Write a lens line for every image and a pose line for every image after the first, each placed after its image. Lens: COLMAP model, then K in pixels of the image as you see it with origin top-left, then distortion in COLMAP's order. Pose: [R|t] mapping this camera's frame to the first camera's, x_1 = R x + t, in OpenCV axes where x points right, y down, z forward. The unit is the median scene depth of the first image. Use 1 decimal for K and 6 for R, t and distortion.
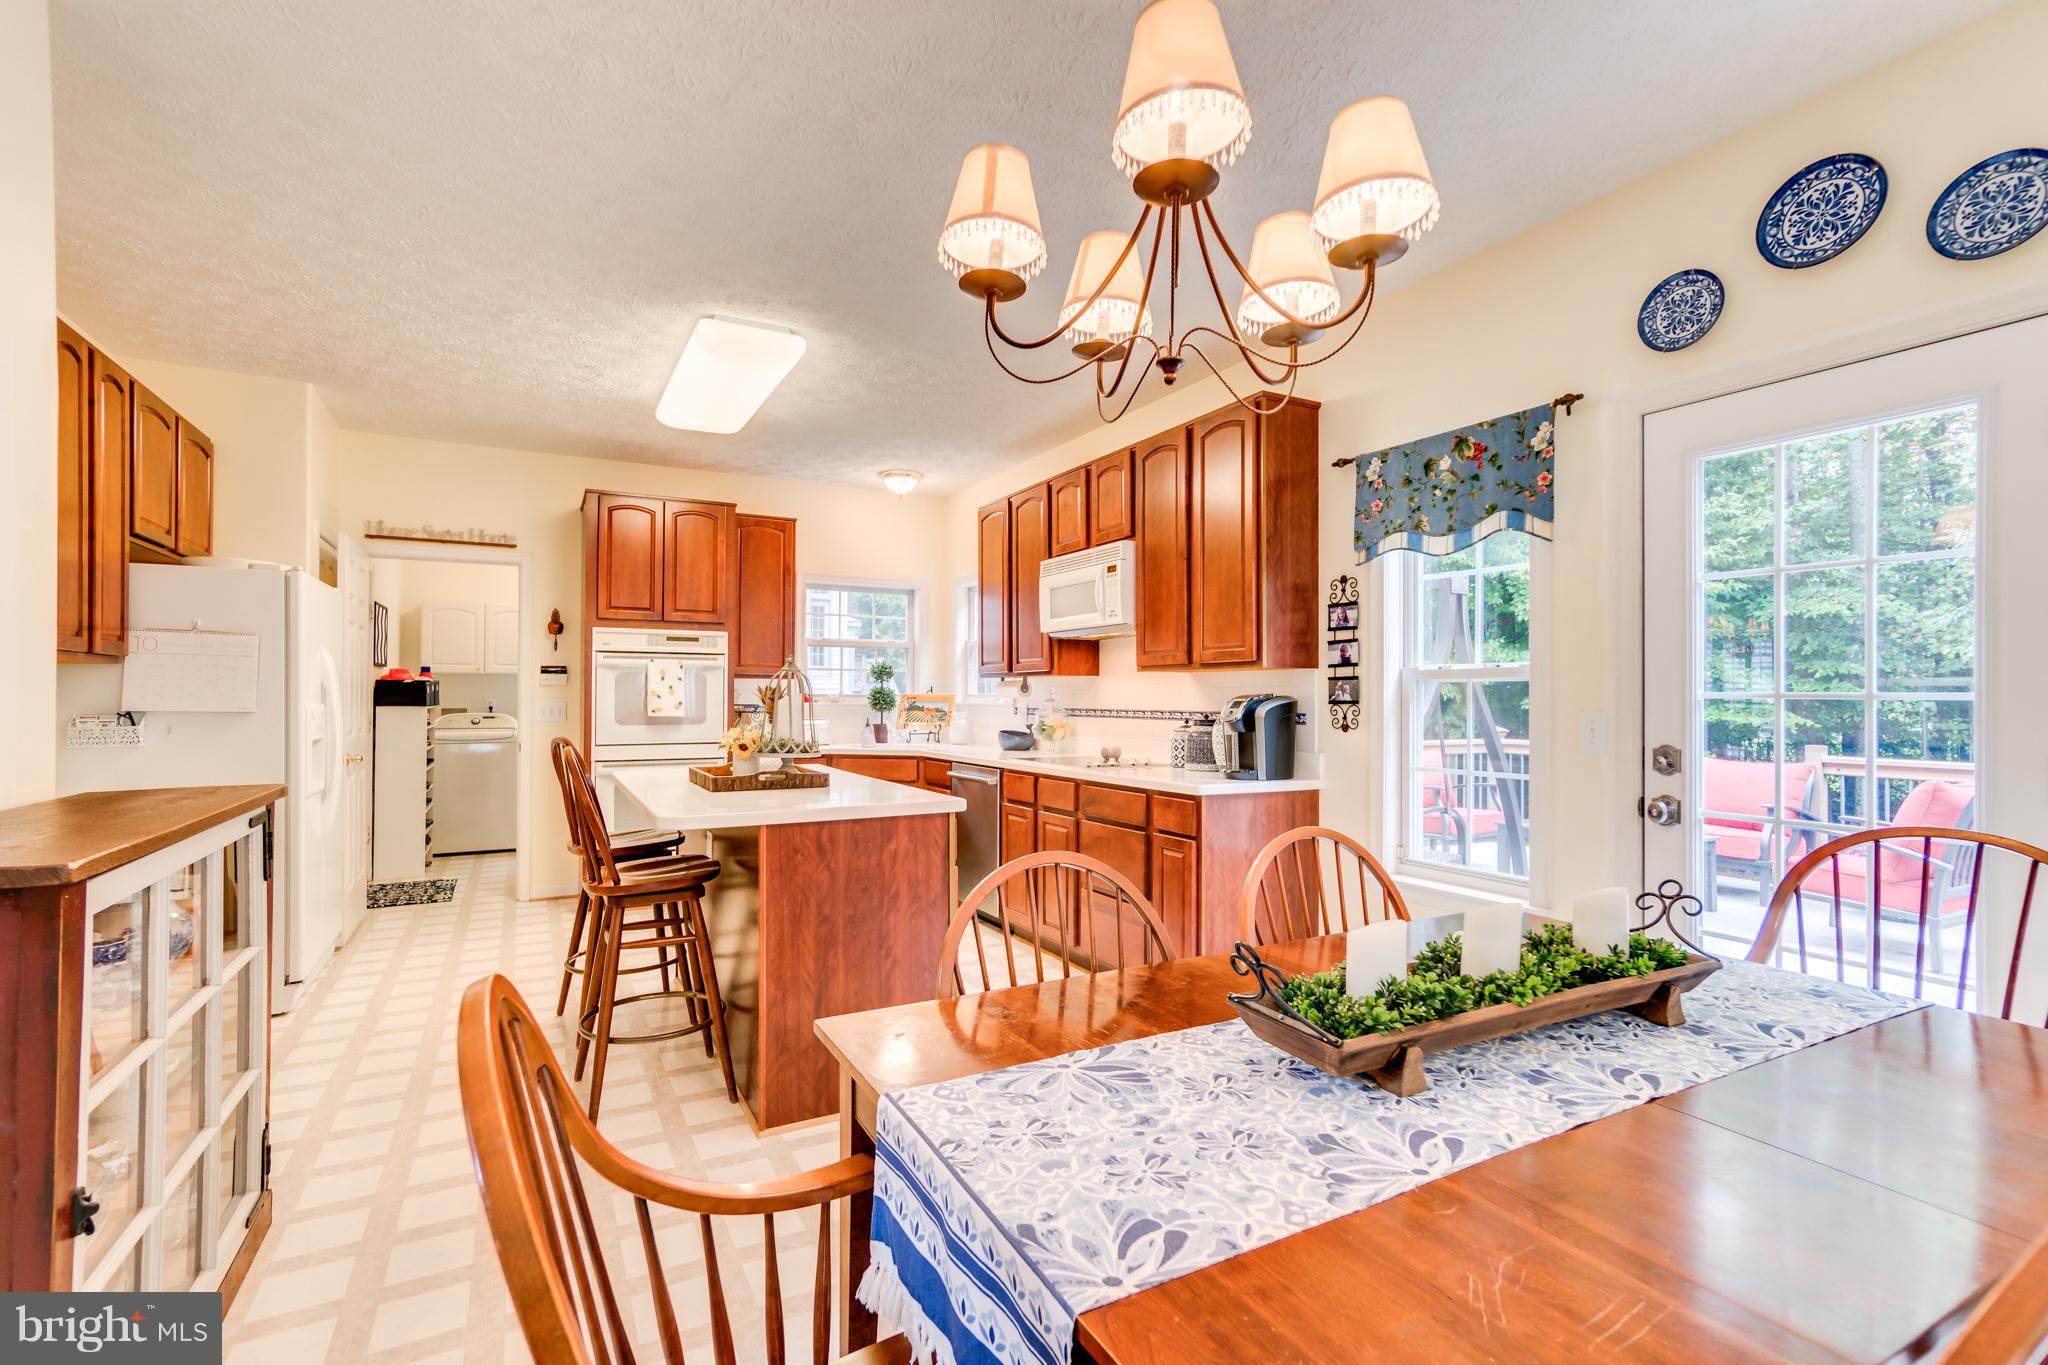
lens RADIAL K [[921.1, 0, 1021.6], [0, 921.1, 690.8], [0, 0, 1]] dist [-0.011344, 0.013172]
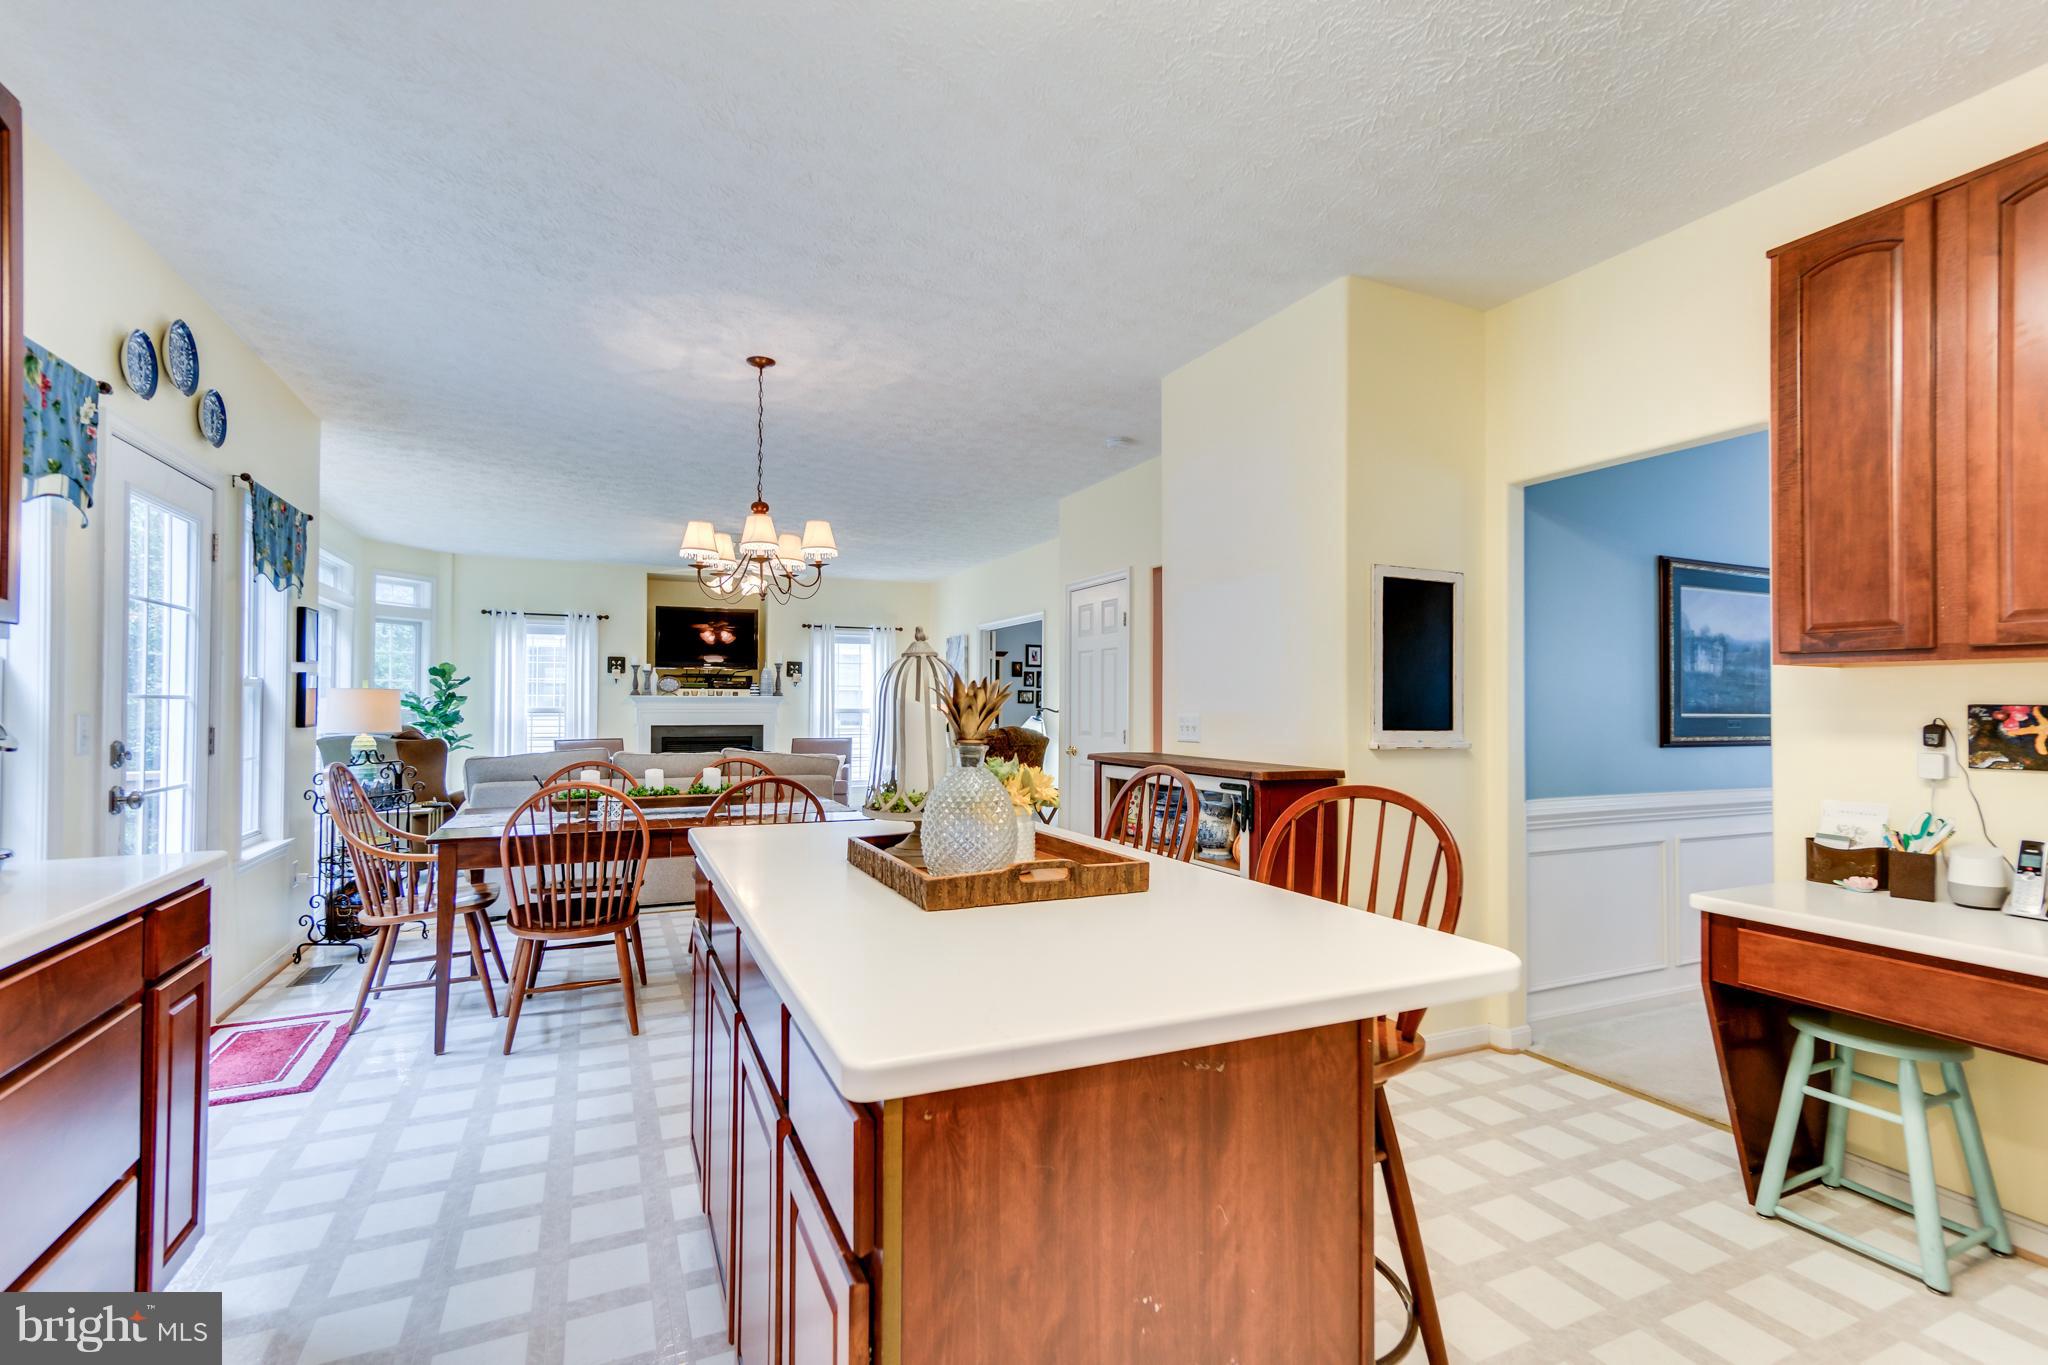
lens RADIAL K [[922.7, 0, 1026.3], [0, 922.7, 687.9], [0, 0, 1]] dist [-0.009118, 0.013221]
pose [[-0.998267, -0.009651, 0.058056, -0.233354], [-0.011156, 0.999609, -0.025650, 0.005566], [-0.057786, -0.026253, -0.997984, 1.042889]]
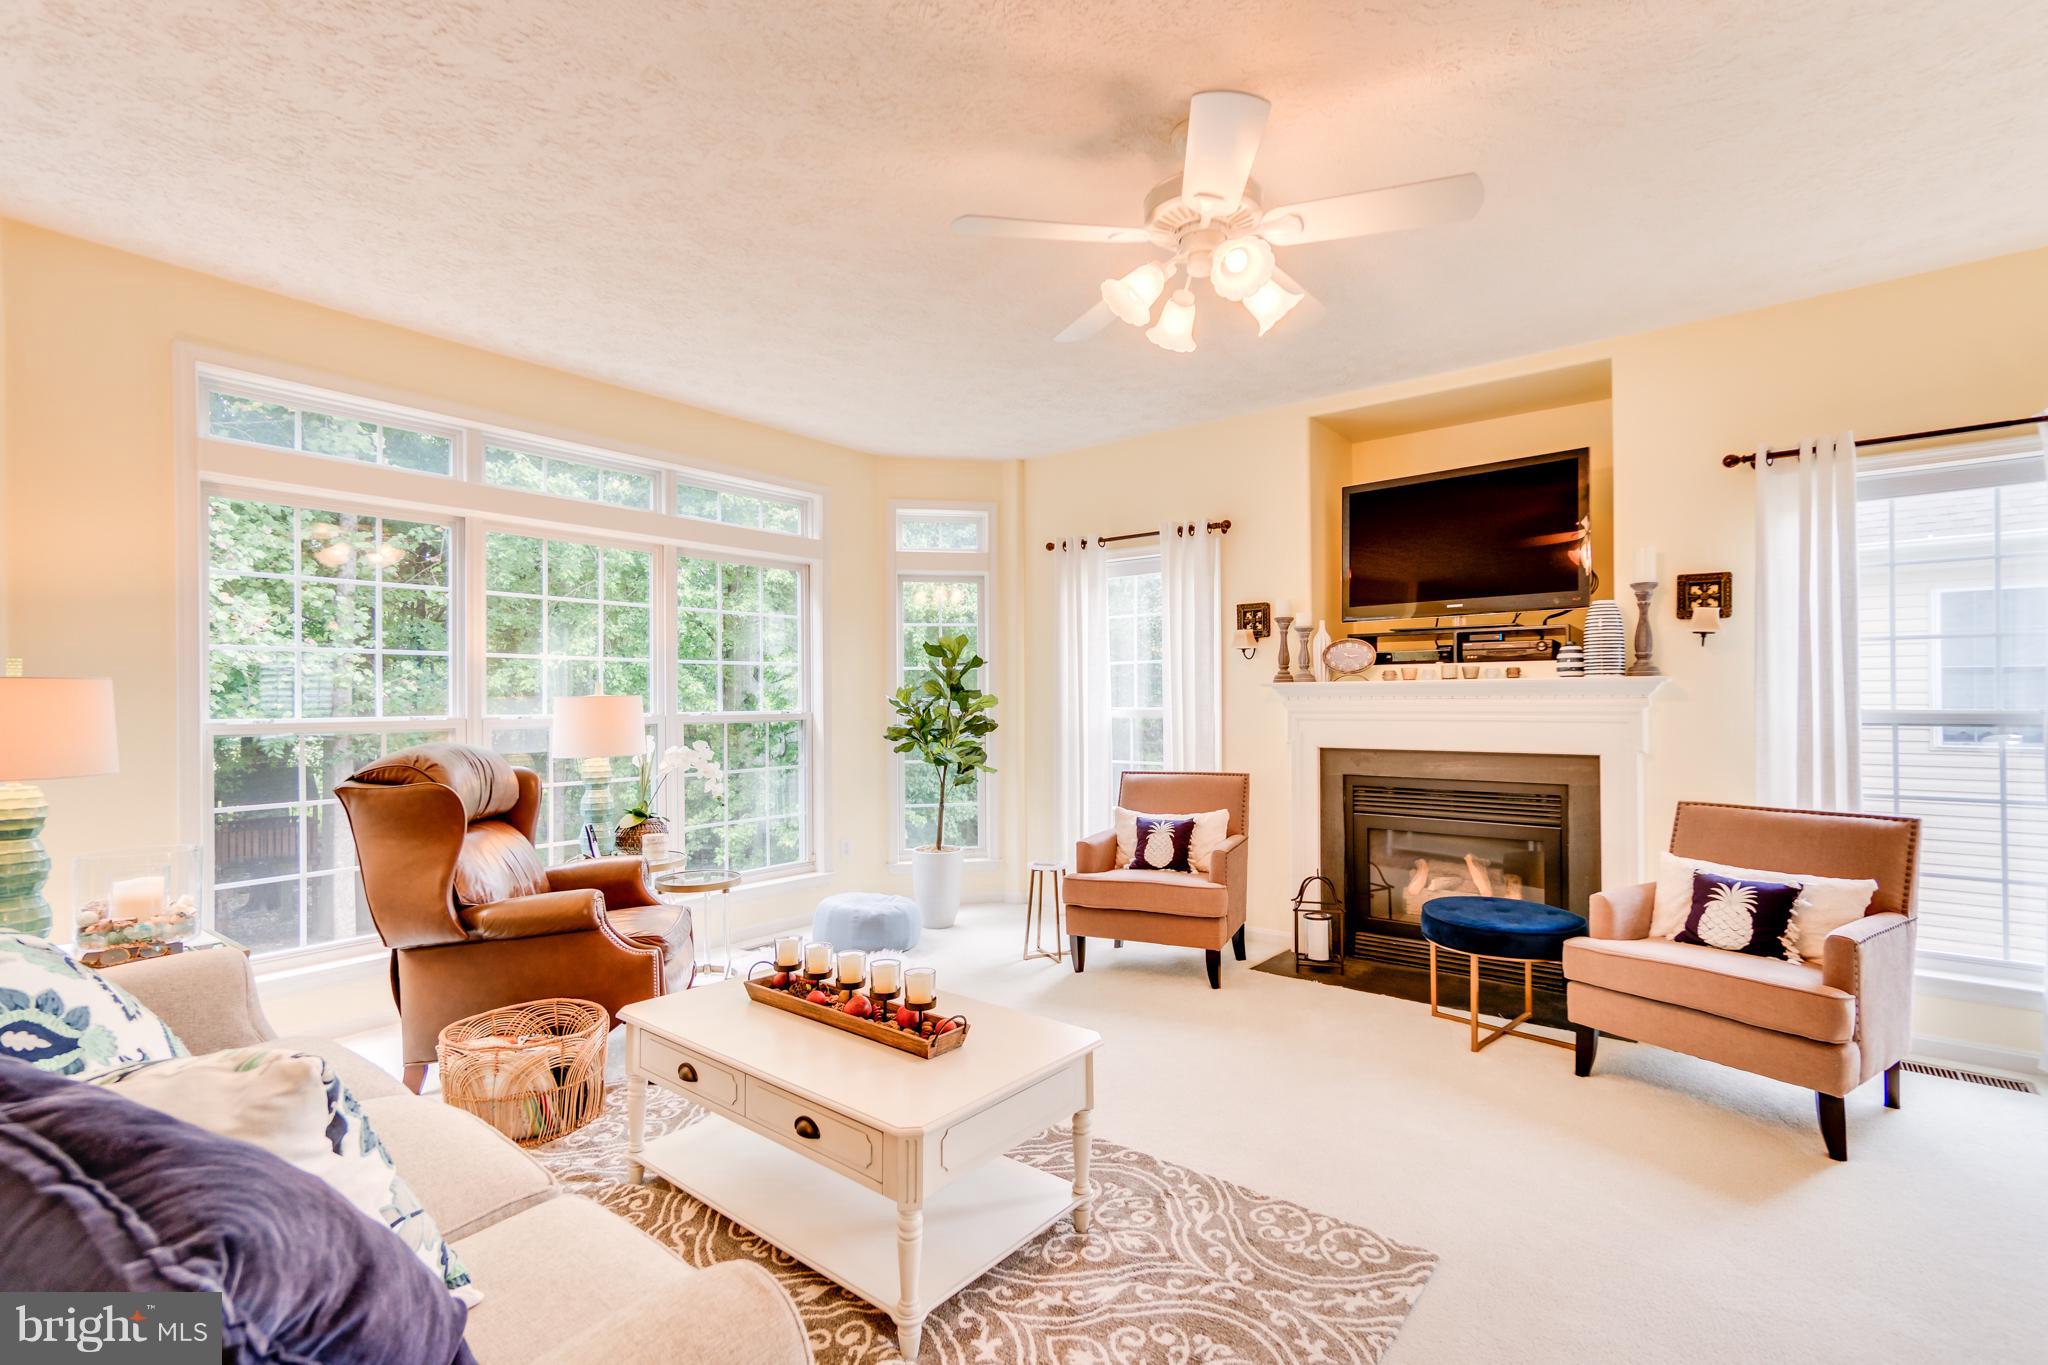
lens RADIAL K [[921.1, 0, 1021.6], [0, 921.1, 690.8], [0, 0, 1]] dist [-0.011344, 0.013172]
pose [[-0.385667, 0.001166, 0.922637, -0.036689], [-0.004852, 0.999983, -0.003292, -0.006776], [-0.922625, -0.005746, -0.385654, -0.265374]]
